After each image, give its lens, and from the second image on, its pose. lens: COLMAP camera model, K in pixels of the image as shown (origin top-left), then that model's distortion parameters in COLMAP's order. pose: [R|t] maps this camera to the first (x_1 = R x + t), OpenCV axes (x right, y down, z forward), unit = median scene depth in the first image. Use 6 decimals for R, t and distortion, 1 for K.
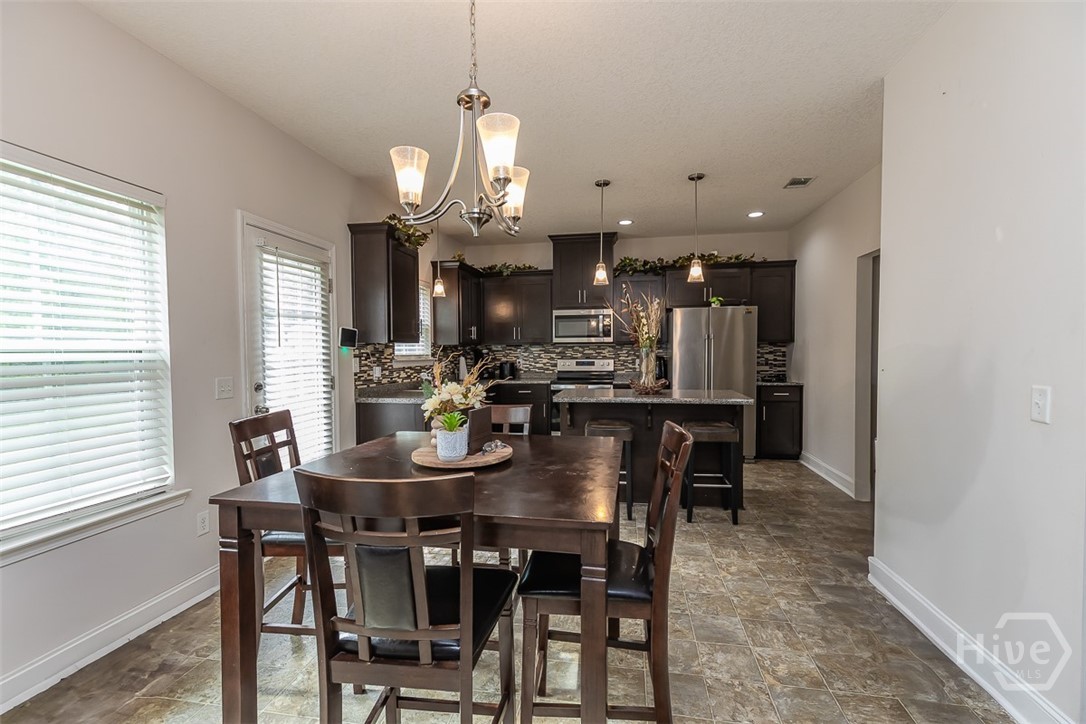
lens RADIAL K [[483.8, 0, 542.3], [0, 483.8, 366.8], [0, 0, 1]] dist [0.001819, -0.000269]
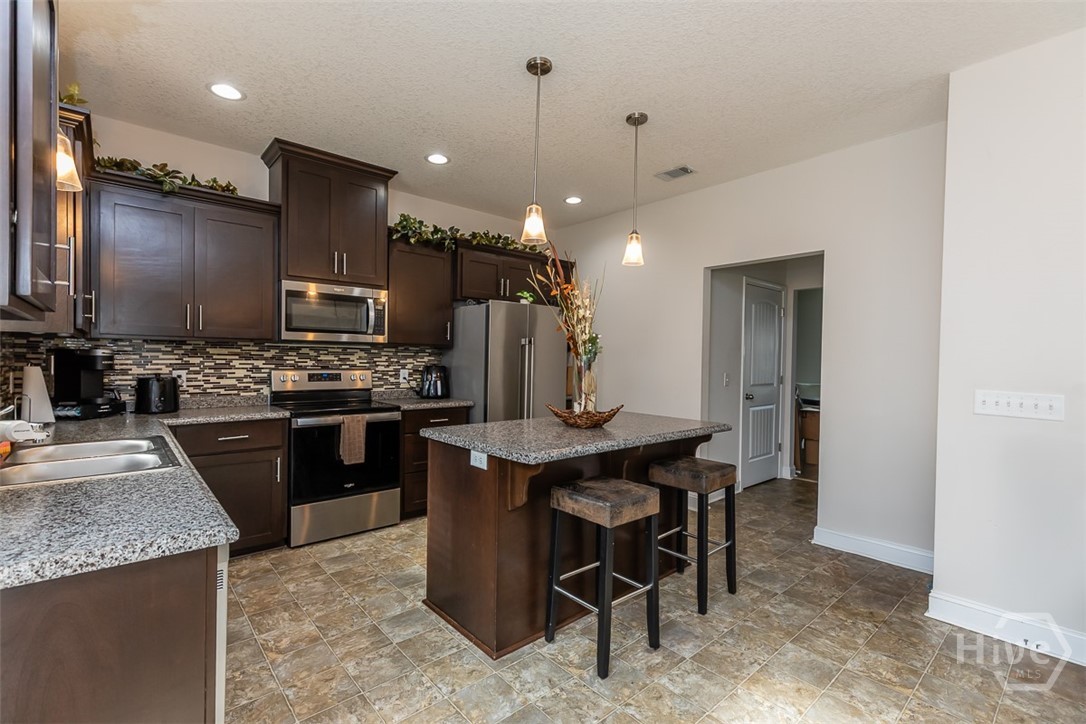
lens RADIAL K [[483.8, 0, 542.3], [0, 483.8, 366.8], [0, 0, 1]] dist [0.001819, -0.000269]
pose [[0.625294, 0.001373, 0.780388, -0.218993], [0.008801, 0.999922, -0.008810, -0.012807], [-0.780340, 0.012377, 0.625233, 0.442669]]
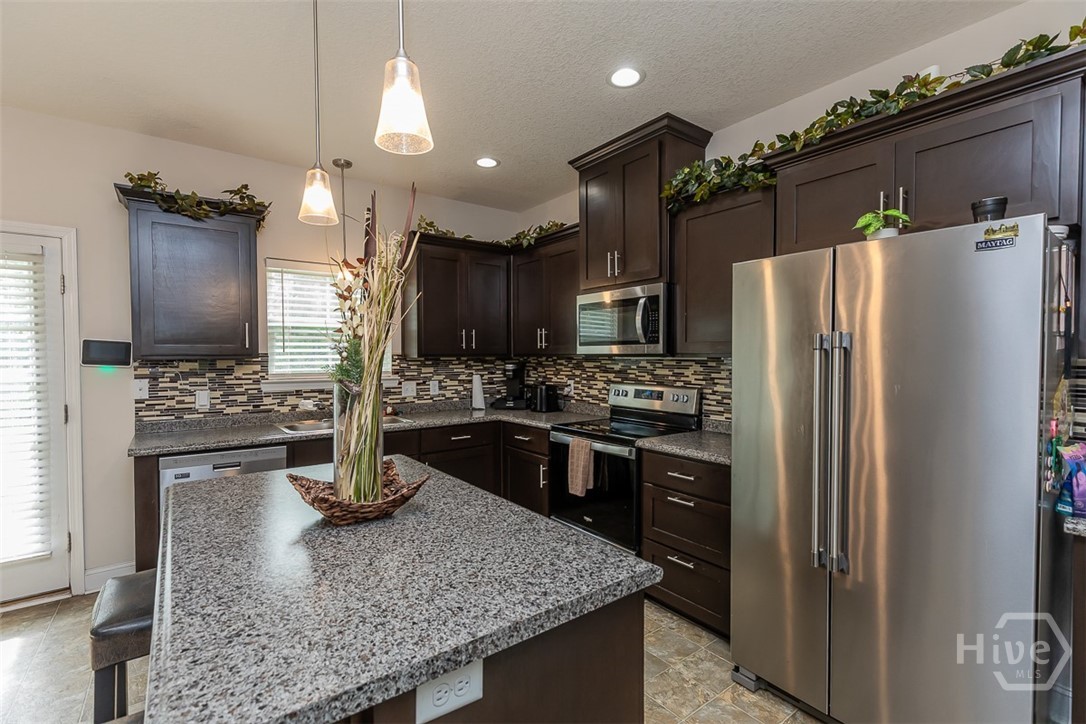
lens RADIAL K [[483.8, 0, 542.3], [0, 483.8, 366.8], [0, 0, 1]] dist [0.001819, -0.000269]
pose [[0.732672, 0.022449, -0.680212, 0.373342], [-0.026370, 0.999642, 0.004587, -0.037677], [0.680071, 0.014577, 0.733001, 0.575573]]
